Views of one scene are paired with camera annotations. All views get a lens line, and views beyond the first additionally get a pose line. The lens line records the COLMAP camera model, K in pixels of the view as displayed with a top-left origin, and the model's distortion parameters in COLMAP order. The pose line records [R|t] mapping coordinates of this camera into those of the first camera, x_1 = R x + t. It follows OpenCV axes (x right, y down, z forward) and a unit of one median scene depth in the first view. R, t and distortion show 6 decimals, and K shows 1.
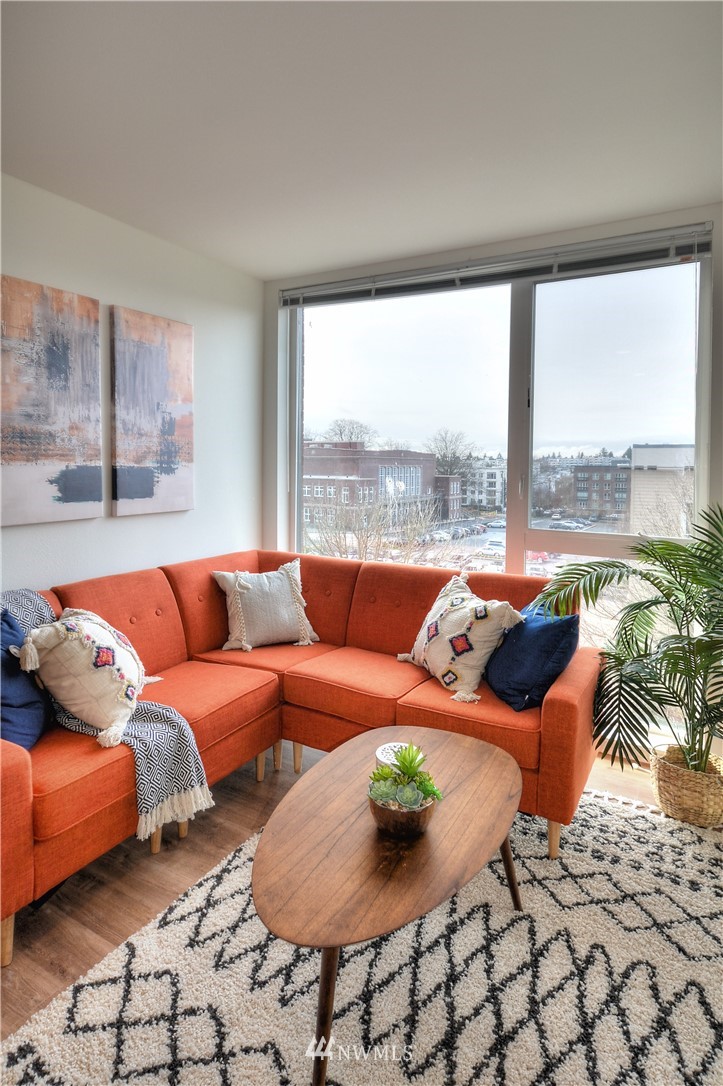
lens RADIAL K [[595.0, 0, 362.6], [0, 595.0, 477.6], [0, 0, 1]] dist [0.003866, -0.004695]
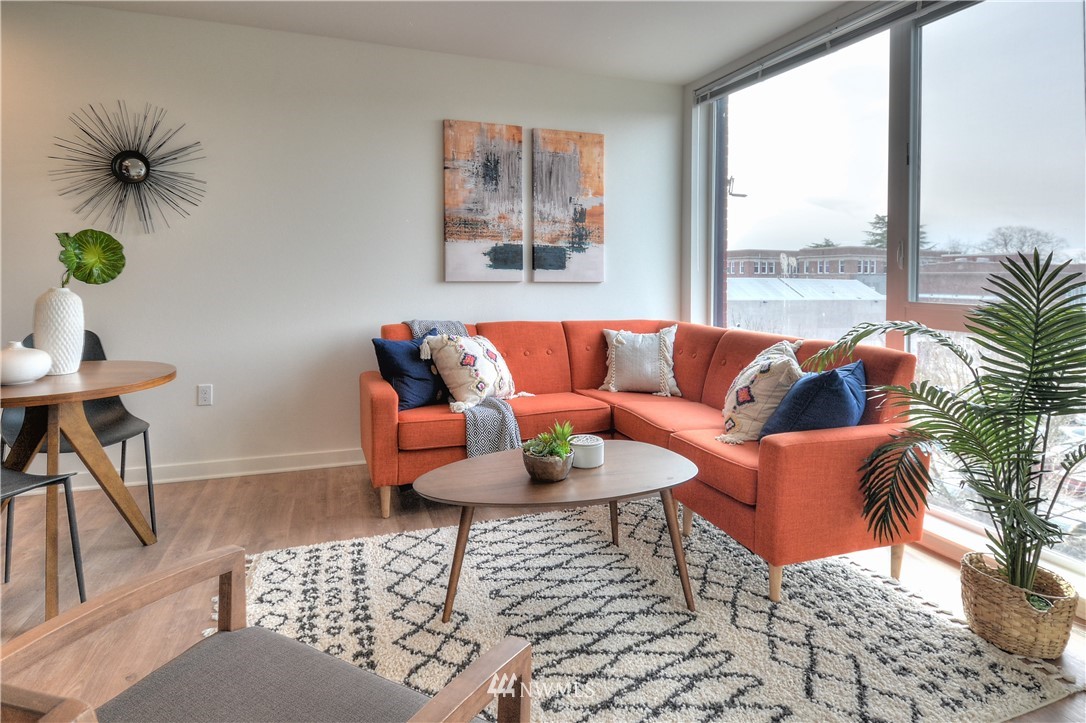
lens RADIAL K [[595.0, 0, 552.0], [0, 595.0, 277.6], [0, 0, 1]] dist [0.003866, -0.004695]
pose [[0.767471, -0.004641, -0.641067, 0.542920], [-0.016009, 0.999523, -0.026401, 0.100665], [0.640884, 0.030525, 0.767031, -0.020343]]
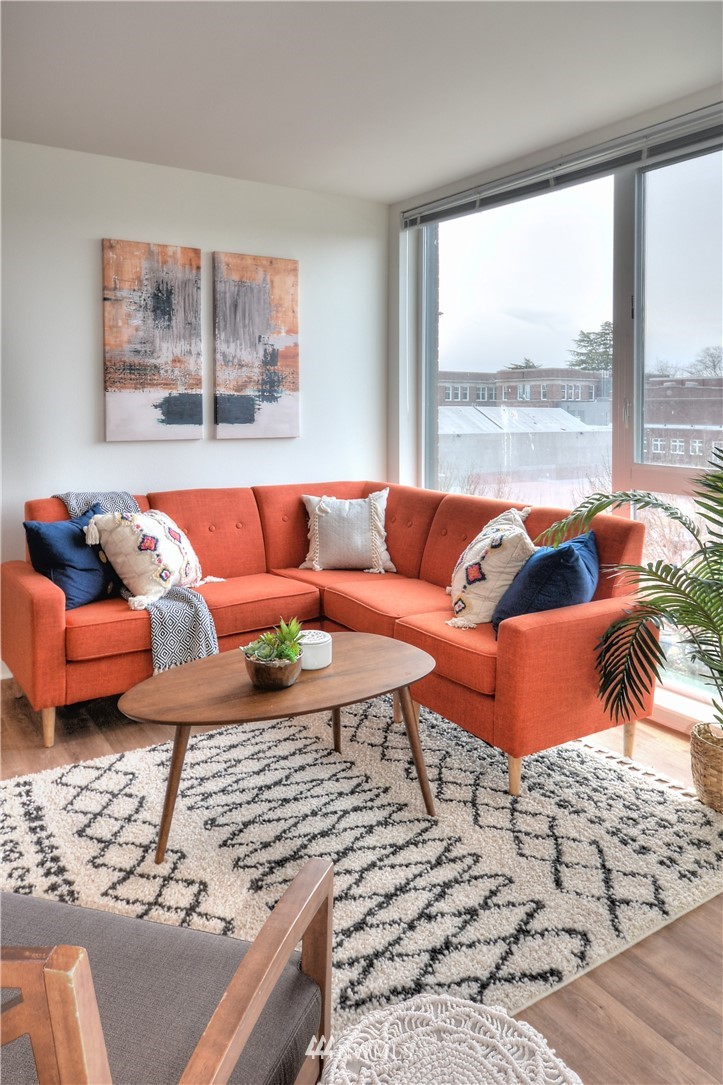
lens RADIAL K [[763.0, 0, 356.4], [0, 763.0, 405.8], [0, 0, 1]] dist [0.009474, -0.013553]
pose [[0.885880, -0.009243, -0.463822, 0.532805], [-0.004268, 0.999597, -0.028073, 0.046272], [0.463895, 0.026849, 0.885483, -0.161033]]
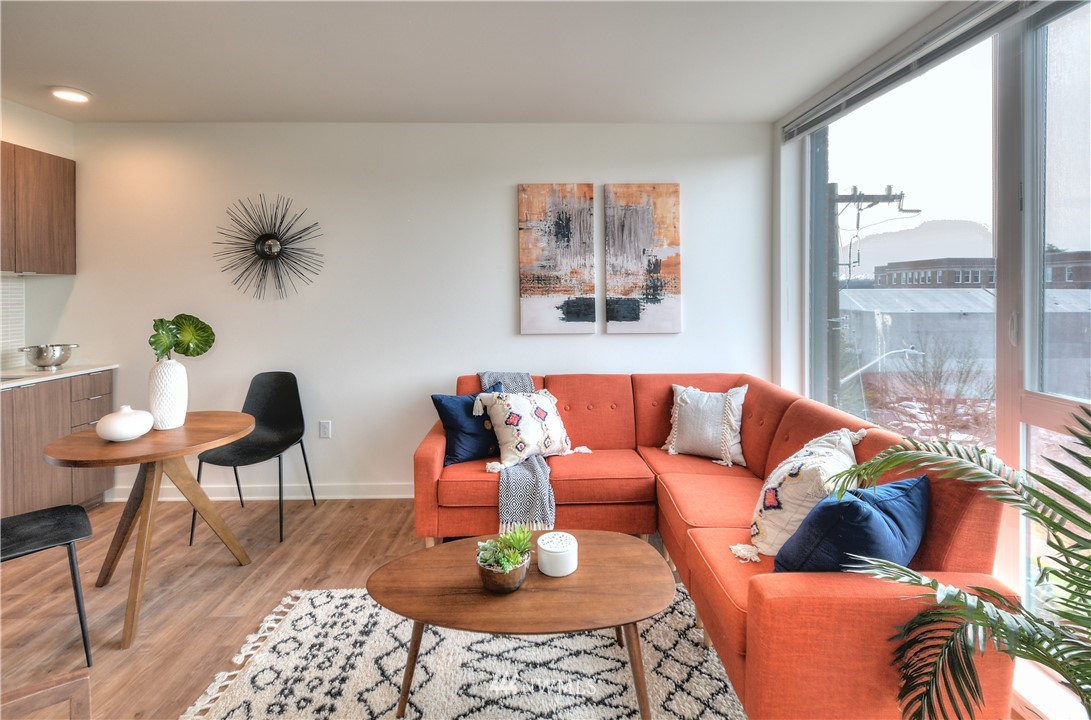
lens RADIAL K [[509.6, 0, 563.3], [0, 509.6, 294.1], [0, 0, 1]] dist [0.006528, -0.005745]
pose [[0.523225, -0.005896, -0.852174, 0.617007], [-0.010965, 0.999847, -0.013650, -0.010817], [0.852124, 0.016486, 0.523080, 0.311410]]
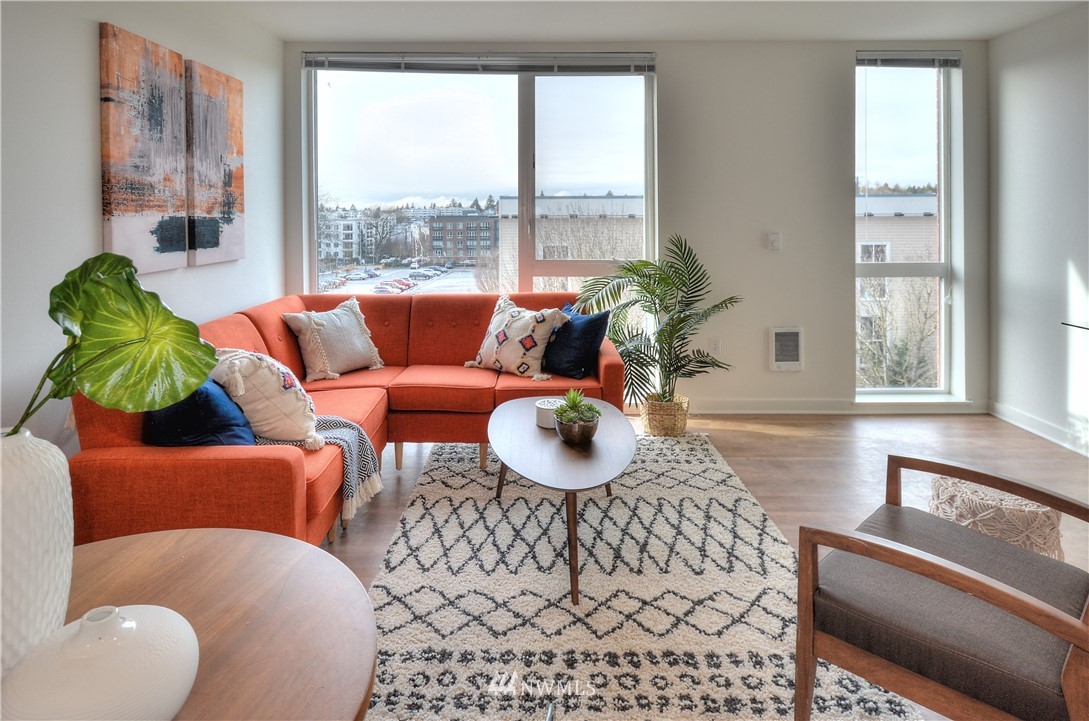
lens RADIAL K [[596.6, 0, 532.7], [0, 596.6, 220.3], [0, 0, 1]] dist [0.003866, -0.004695]
pose [[0.871638, -0.018904, 0.489786, -0.453800], [0.025672, 0.999645, -0.007105, 0.009311], [-0.489478, 0.018767, 0.871814, -0.190529]]
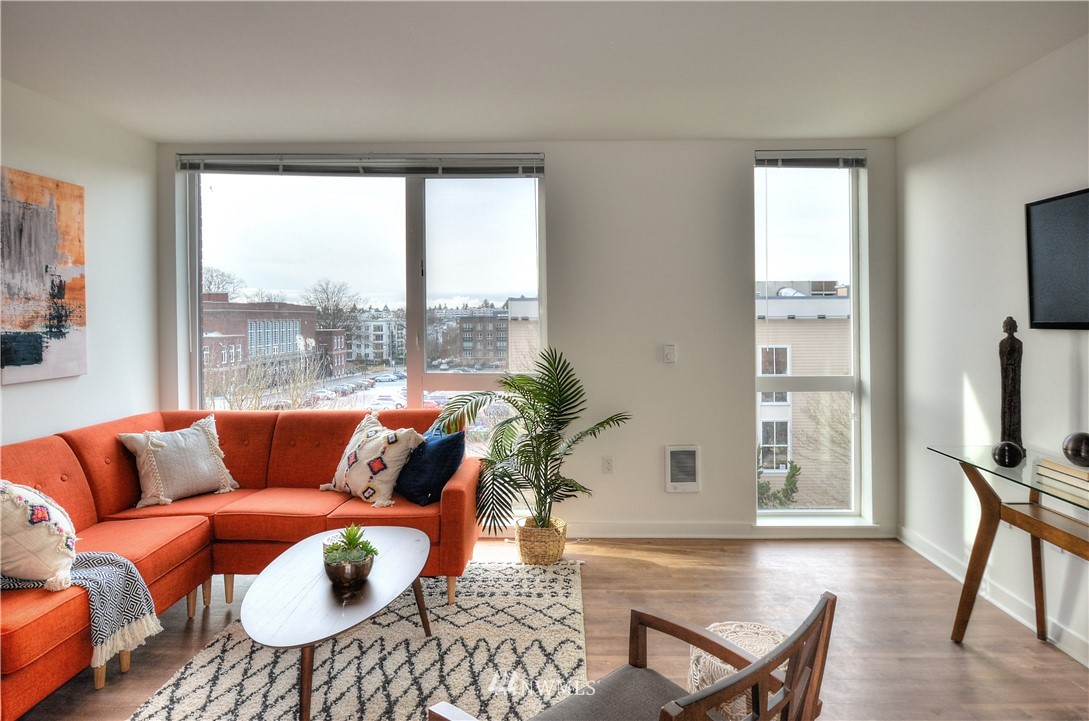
lens RADIAL K [[606.4, 0, 557.6], [0, 606.4, 317.8], [0, 0, 1]] dist [-0.002659, -0.004327]
pose [[0.876160, -0.017870, 0.481689, -0.107137], [0.027167, 0.999555, -0.012334, -0.007326], [-0.481254, 0.023893, 0.876255, -0.305623]]
